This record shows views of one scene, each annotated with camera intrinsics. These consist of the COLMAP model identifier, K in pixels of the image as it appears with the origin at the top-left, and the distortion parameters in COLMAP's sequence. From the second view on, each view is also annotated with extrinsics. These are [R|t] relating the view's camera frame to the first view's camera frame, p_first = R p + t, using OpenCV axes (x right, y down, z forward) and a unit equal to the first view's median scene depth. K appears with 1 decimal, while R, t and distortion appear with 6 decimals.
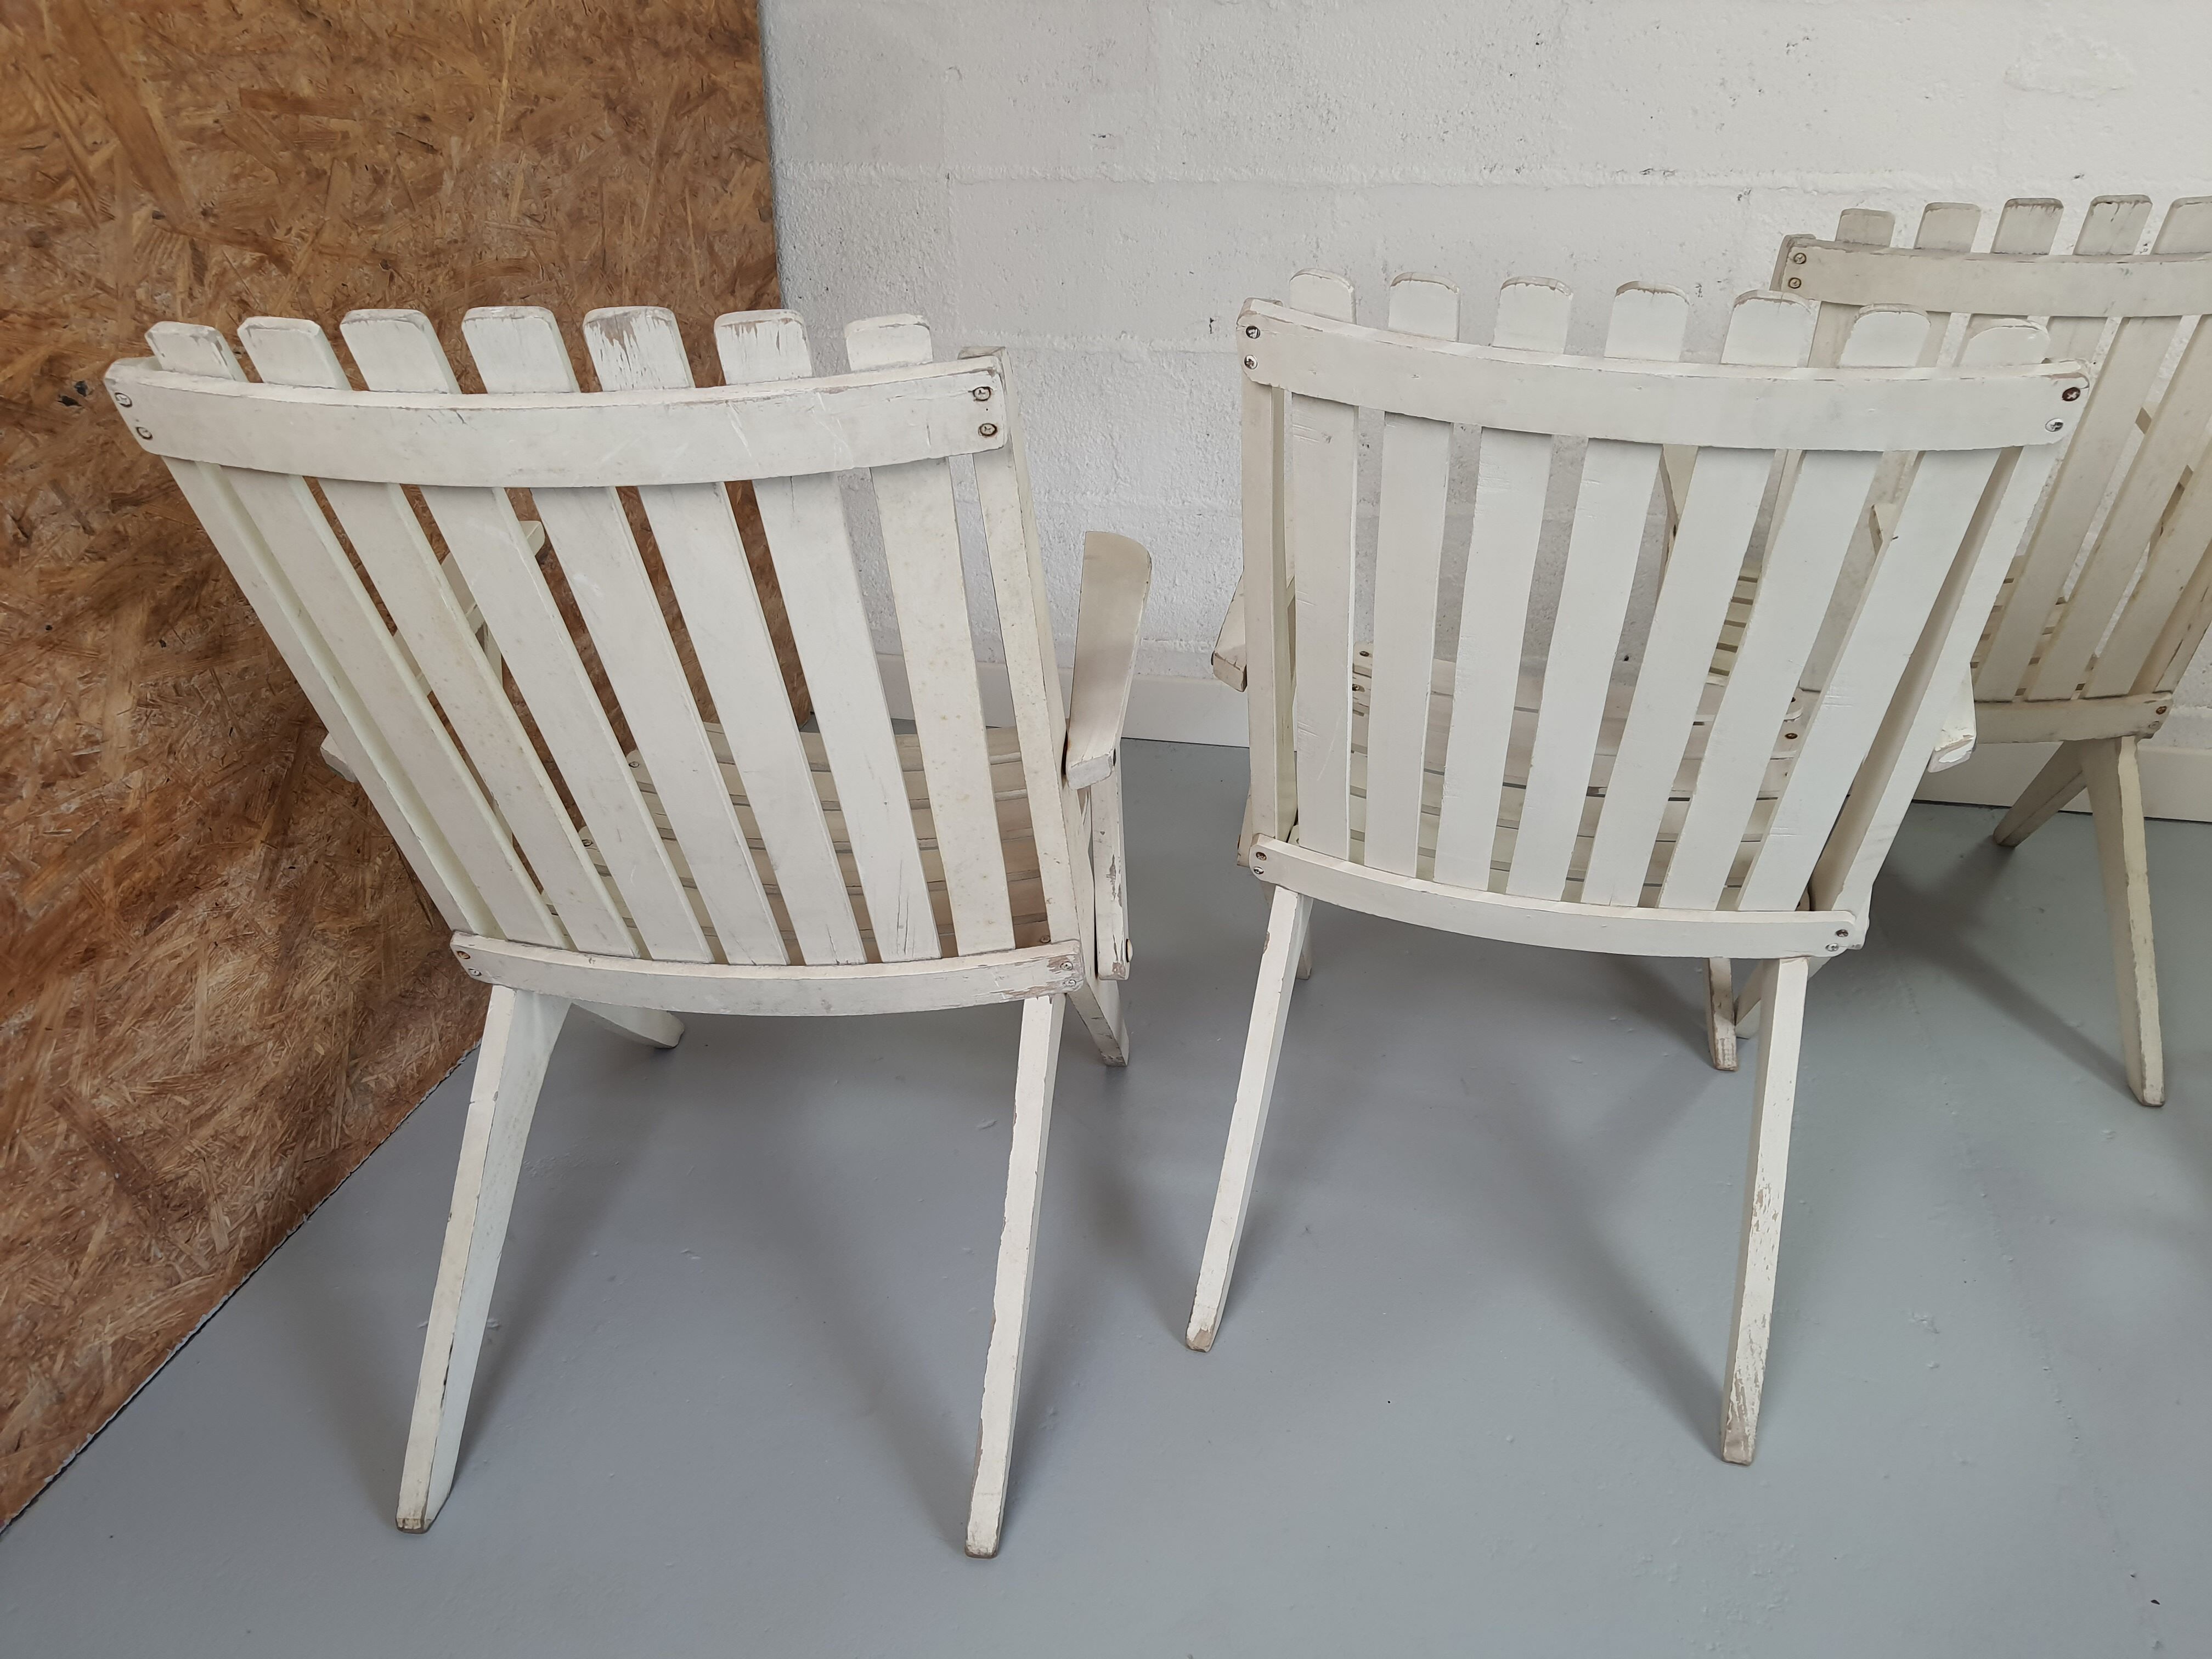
lens RADIAL K [[1725.4, 0, 1119.4], [0, 1725.4, 877.5], [0, 0, 1]] dist [0.051693, -0.083724]
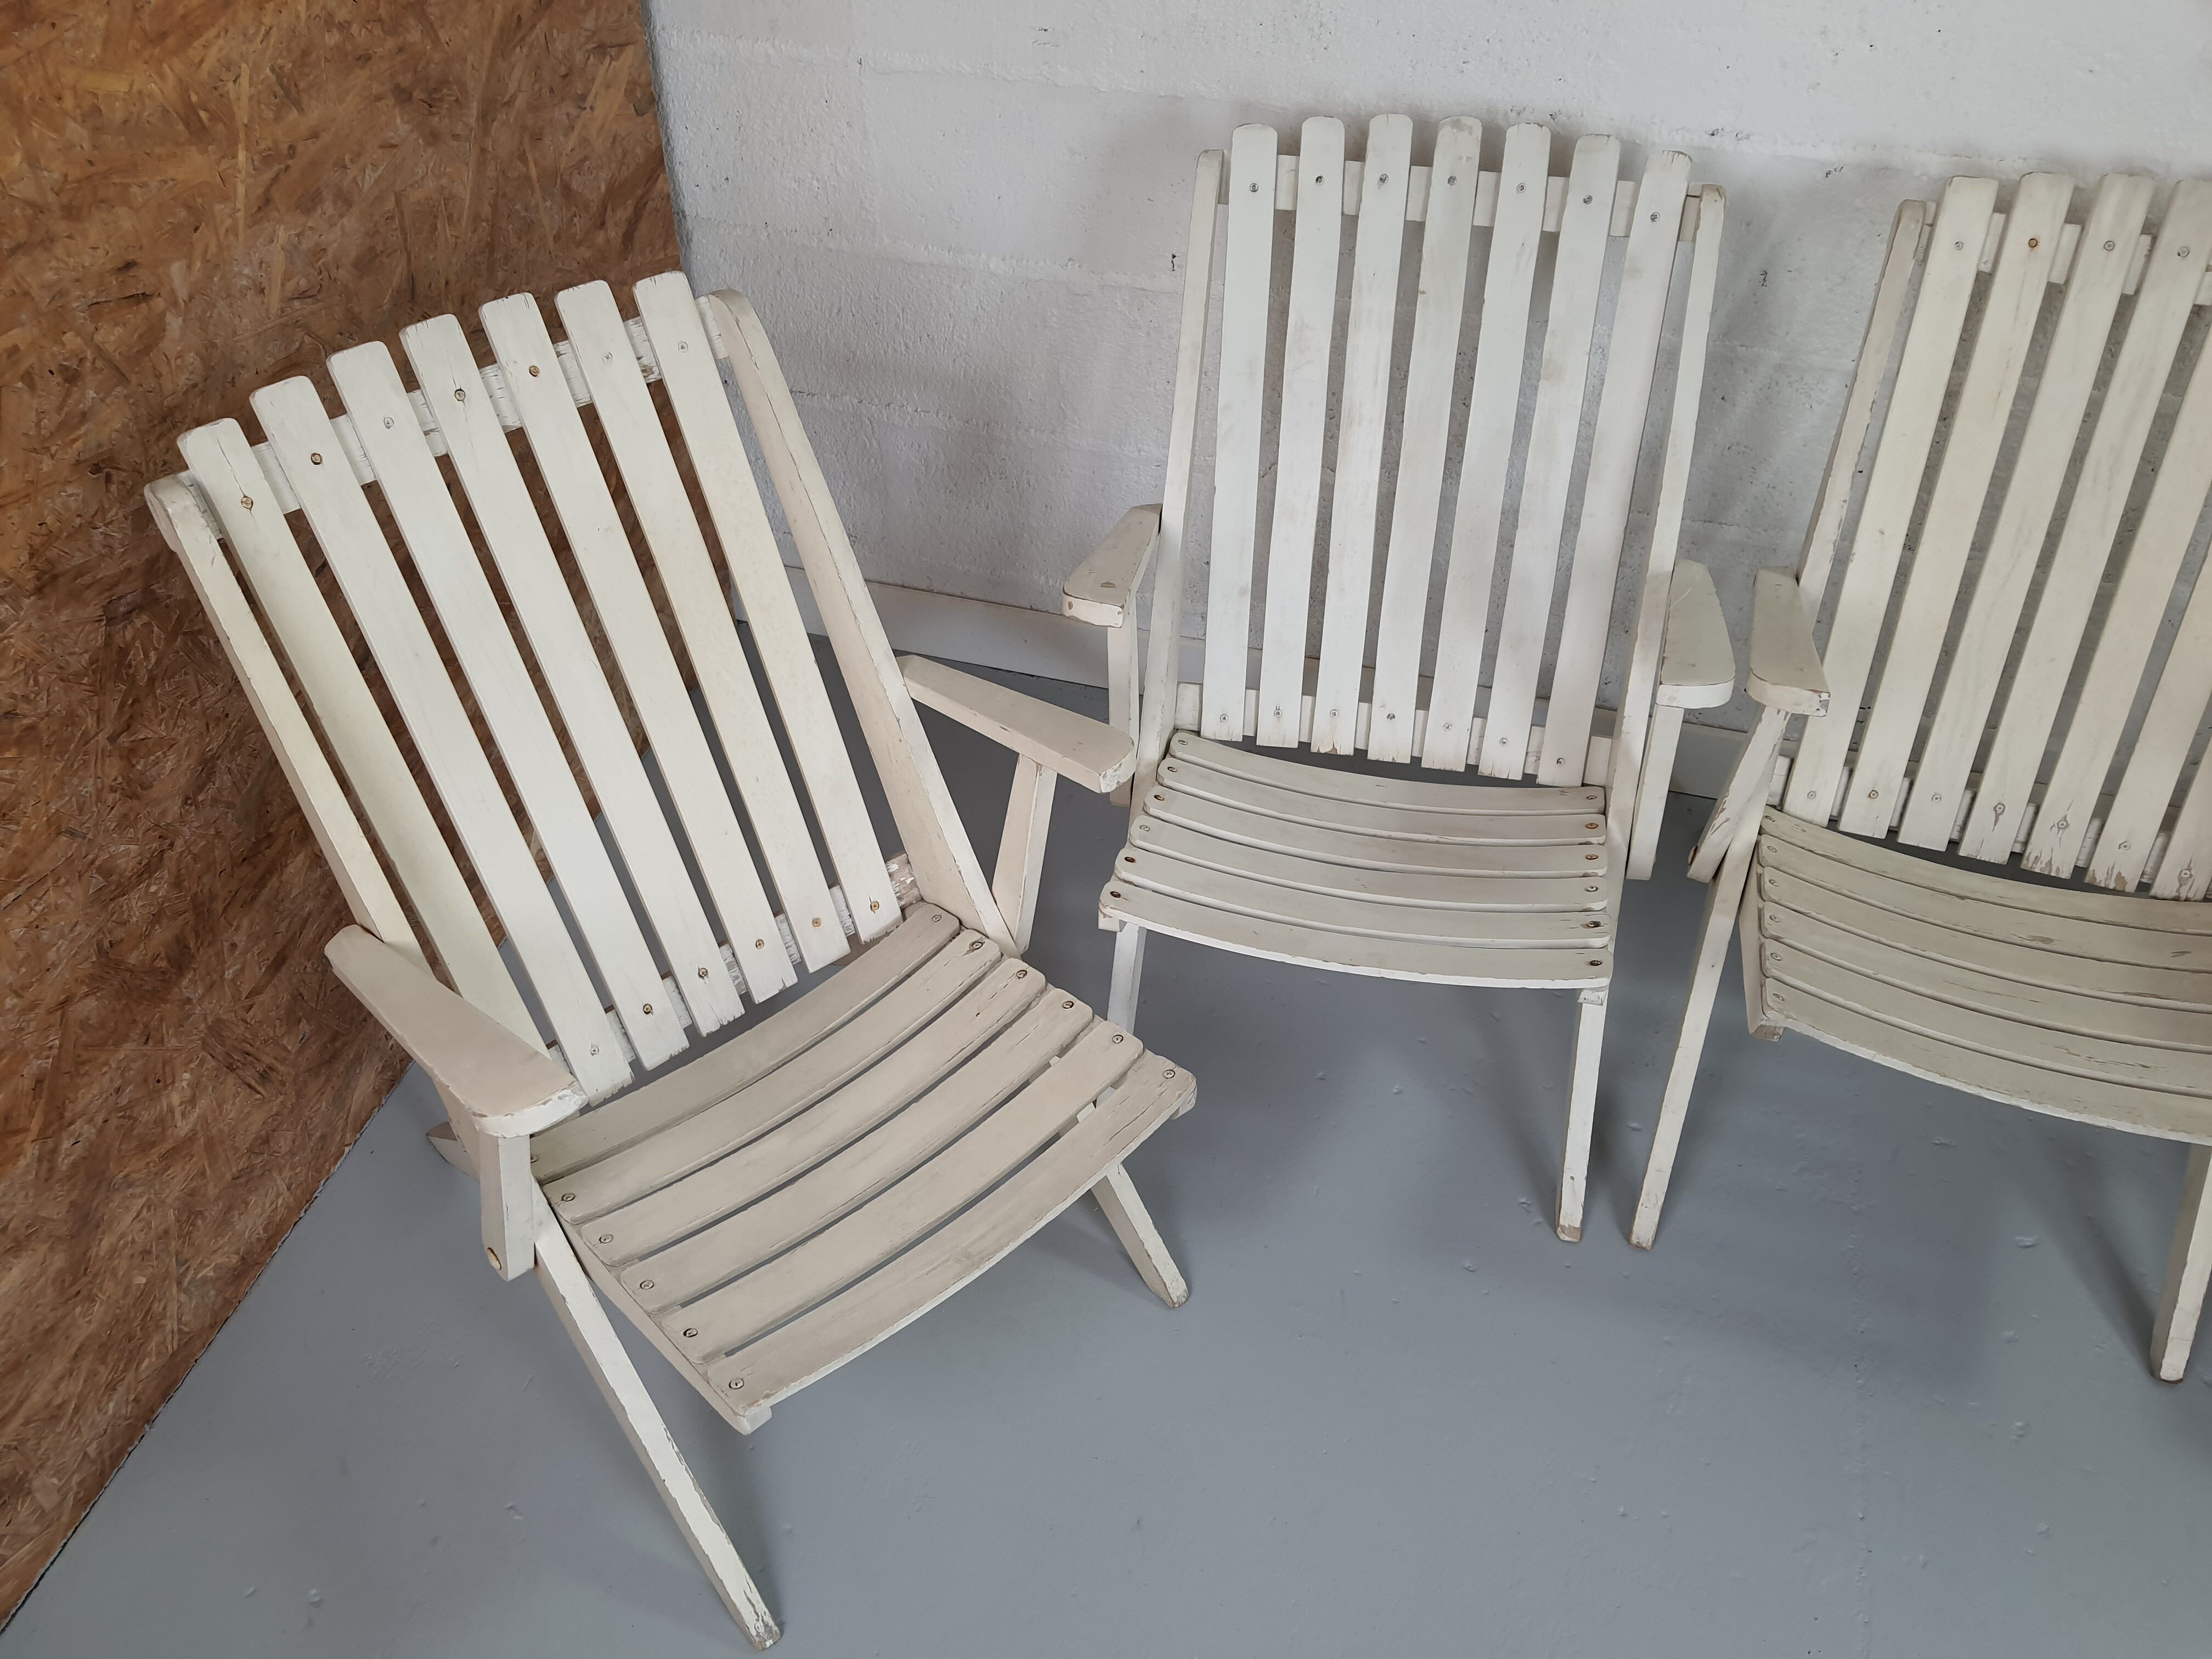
lens RADIAL K [[1725.4, 0, 1080.1], [0, 1725.4, 870.4], [0, 0, 1]] dist [0.051693, -0.083724]
pose [[0.996458, 0.054790, -0.063798, 0.110561], [-0.033738, 0.955361, 0.293508, -0.402446], [0.077032, -0.290315, 0.953825, 0.163904]]
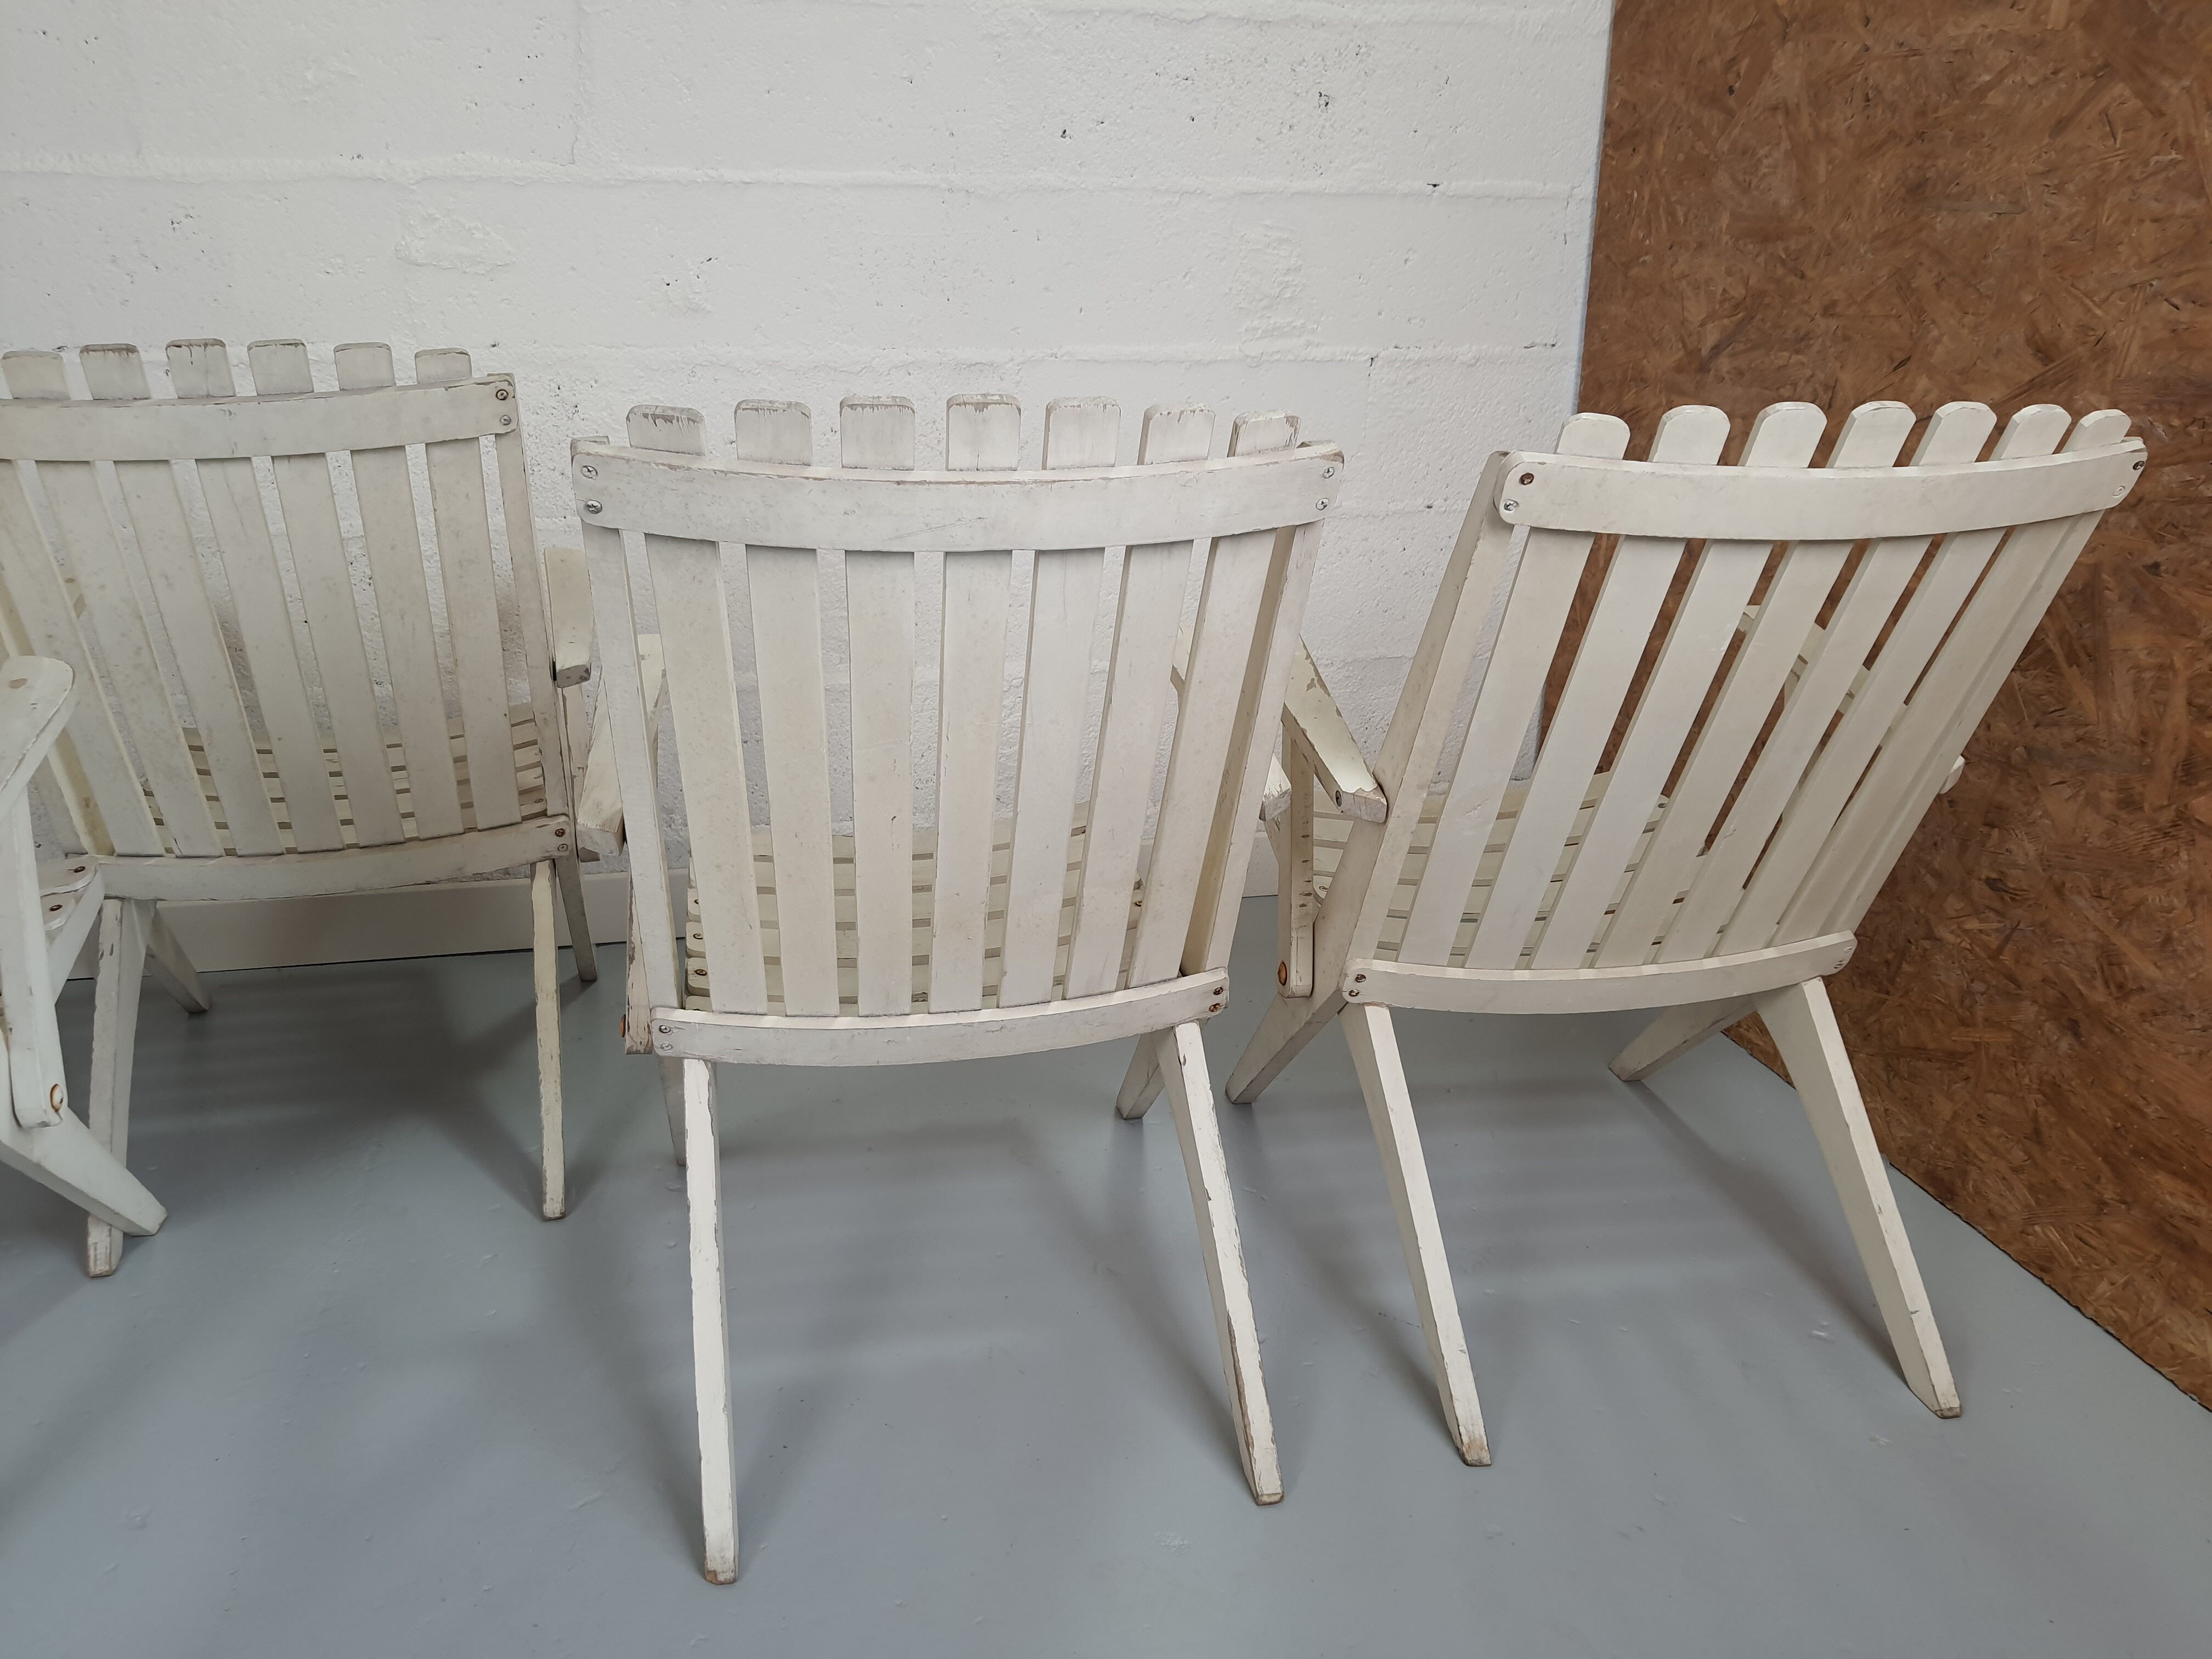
lens RADIAL K [[1725.4, 0, 1077.4], [0, 1725.4, 874.3], [0, 0, 1]] dist [0.051693, -0.083724]
pose [[0.909109, -0.128928, 0.396105, 0.518870], [0.174791, 0.981202, -0.081796, 0.072872], [-0.378113, 0.143597, 0.914555, -0.063437]]
